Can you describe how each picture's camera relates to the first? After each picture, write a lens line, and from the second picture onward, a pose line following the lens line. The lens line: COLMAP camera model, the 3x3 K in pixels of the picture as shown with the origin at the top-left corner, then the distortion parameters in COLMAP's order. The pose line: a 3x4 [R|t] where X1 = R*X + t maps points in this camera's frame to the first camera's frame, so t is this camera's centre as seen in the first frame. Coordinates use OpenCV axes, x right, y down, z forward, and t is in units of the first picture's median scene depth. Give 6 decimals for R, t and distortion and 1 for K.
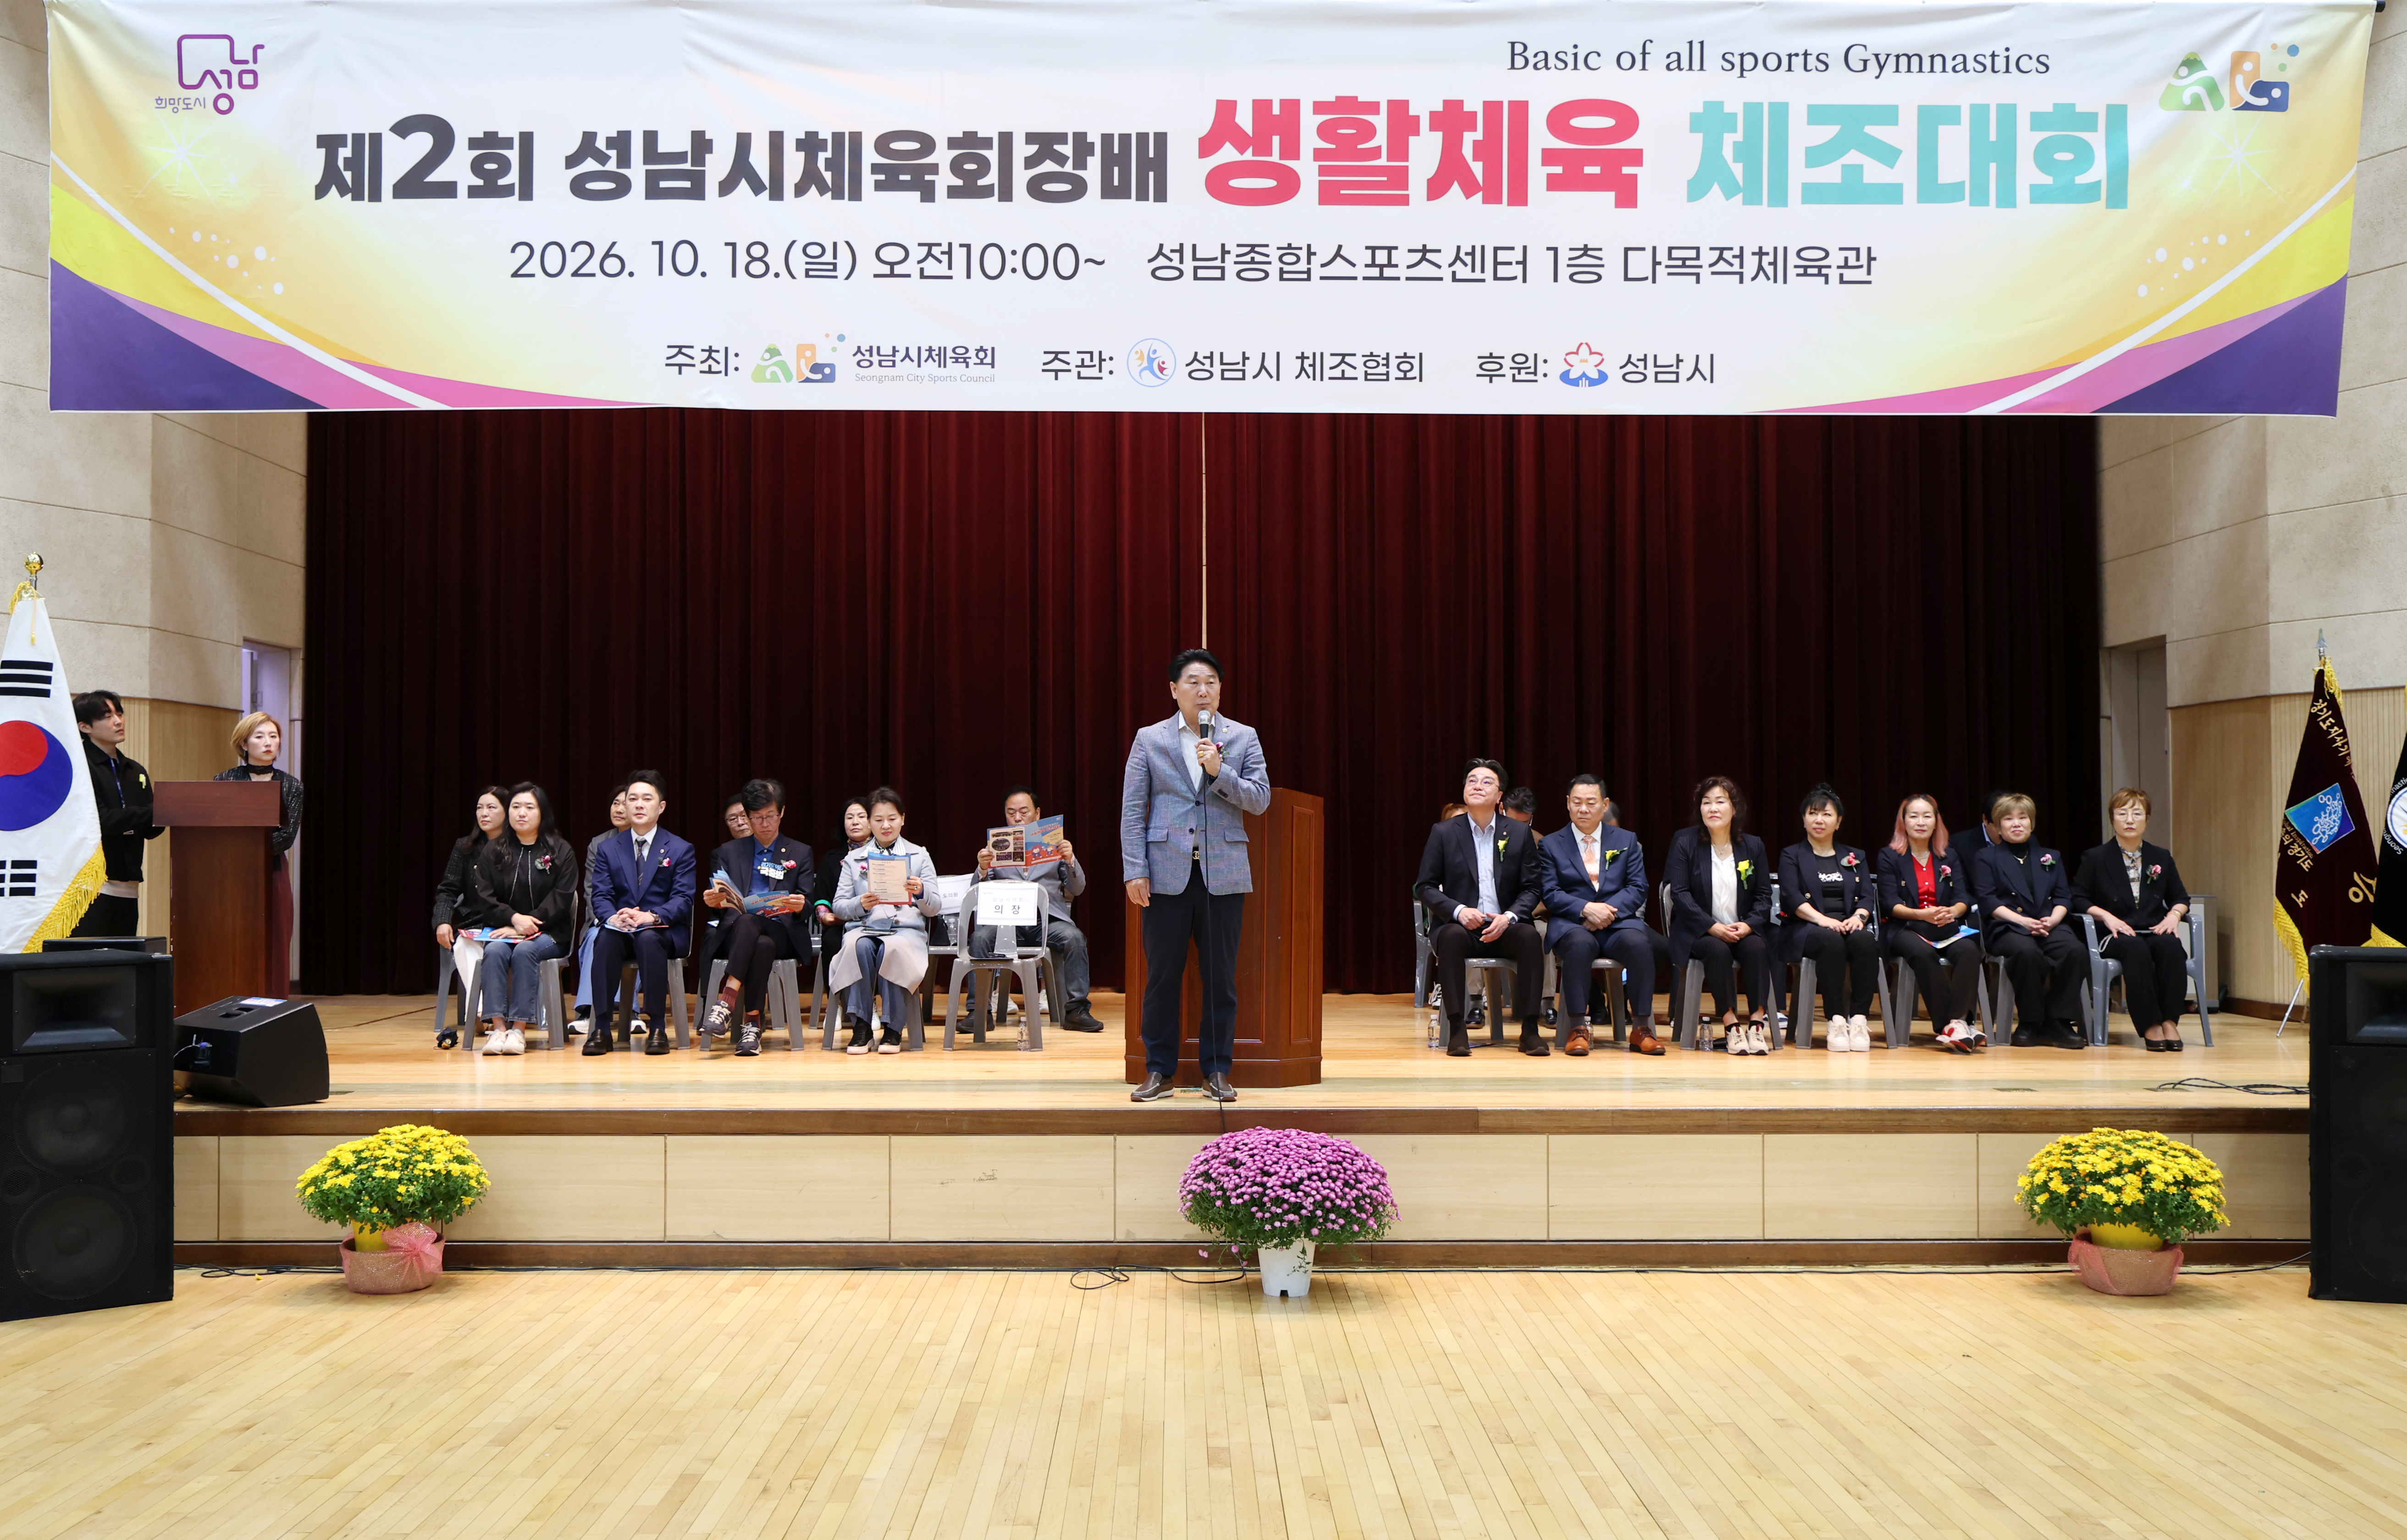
lens RADIAL K [[2216.5, 0, 1176.3], [0, 2216.5, 768.0], [0, 0, 1]] dist [-0.026006, 0.000000]
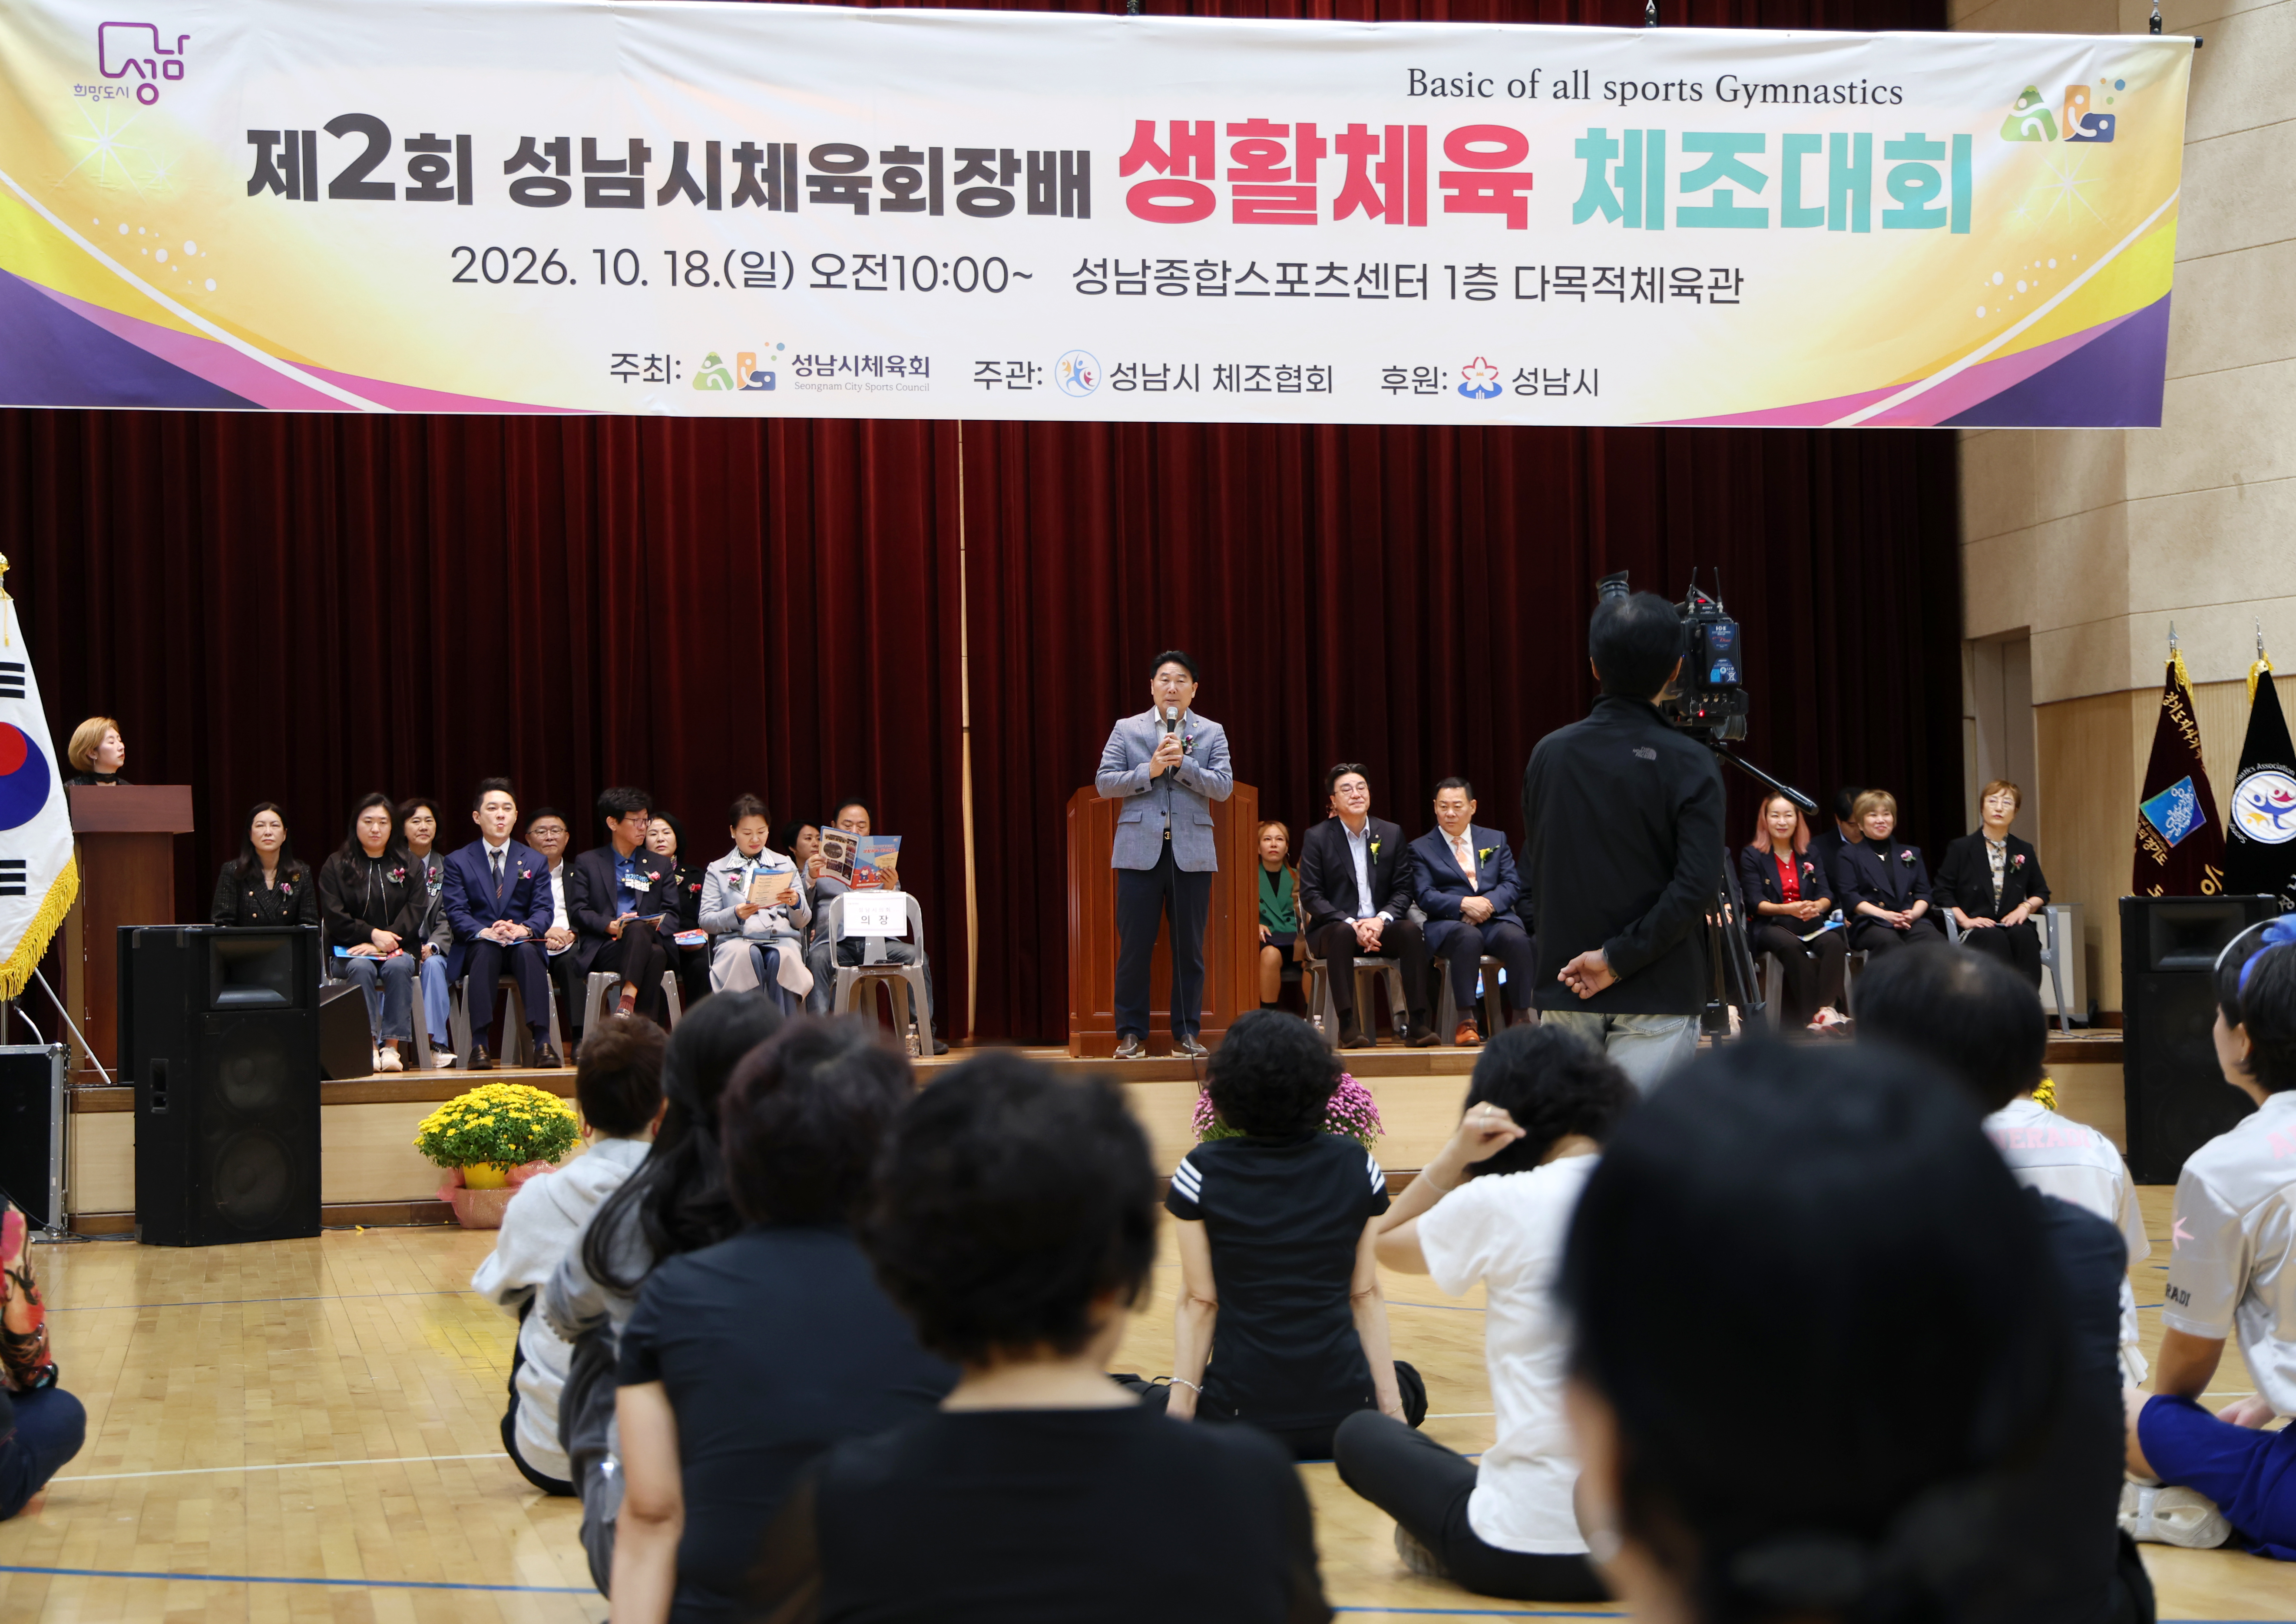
lens RADIAL K [[4317.4, 0, 1100.4], [0, 4317.4, 777.4], [0, 0, 1]] dist [0.152554, 0.000000]
pose [[0.981546, -0.008793, 0.191021, -0.389811], [0.012766, 0.999727, -0.019577, 0.046215], [-0.190797, 0.021654, 0.981391, -0.988102]]
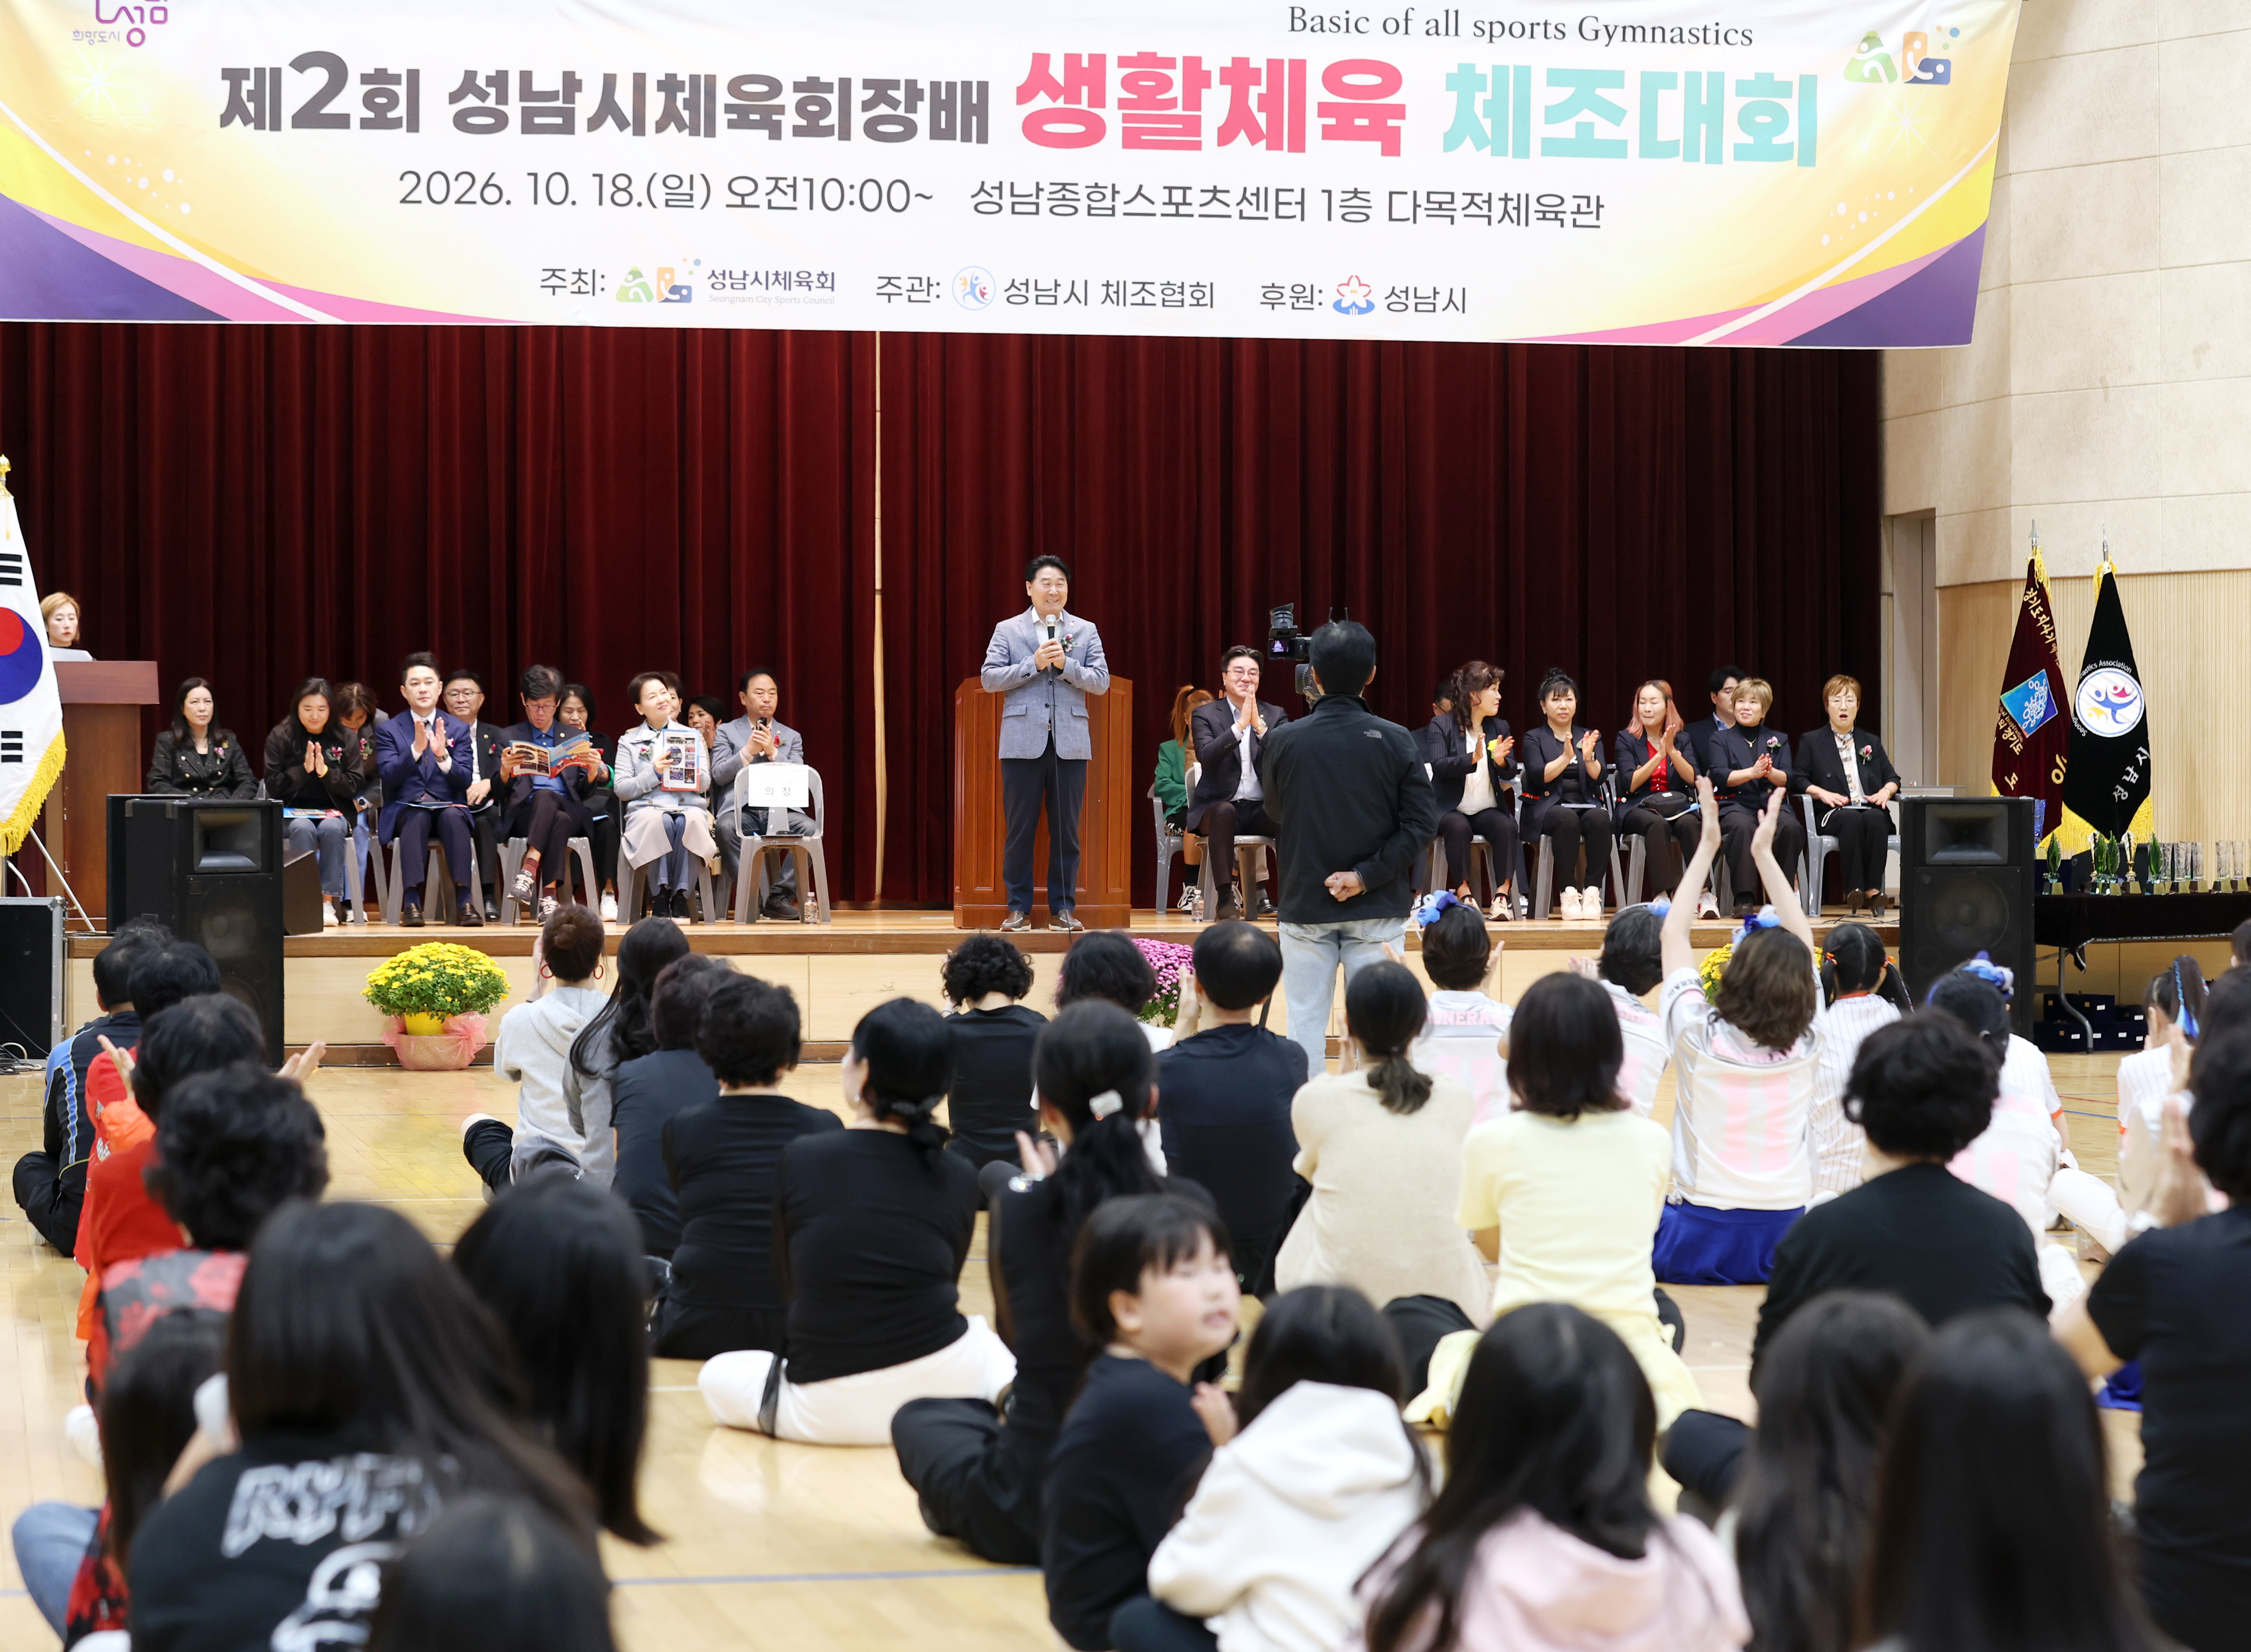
lens RADIAL K [[5801.2, 0, 1106.4], [0, 5801.2, 603.2], [0, 0, 1]] dist [-0.388262, 0.000000]
pose [[0.982257, 0.005371, 0.187462, -0.489366], [-0.004683, 0.999981, -0.004113, -0.013301], [-0.187480, 0.003162, 0.982263, -1.864212]]
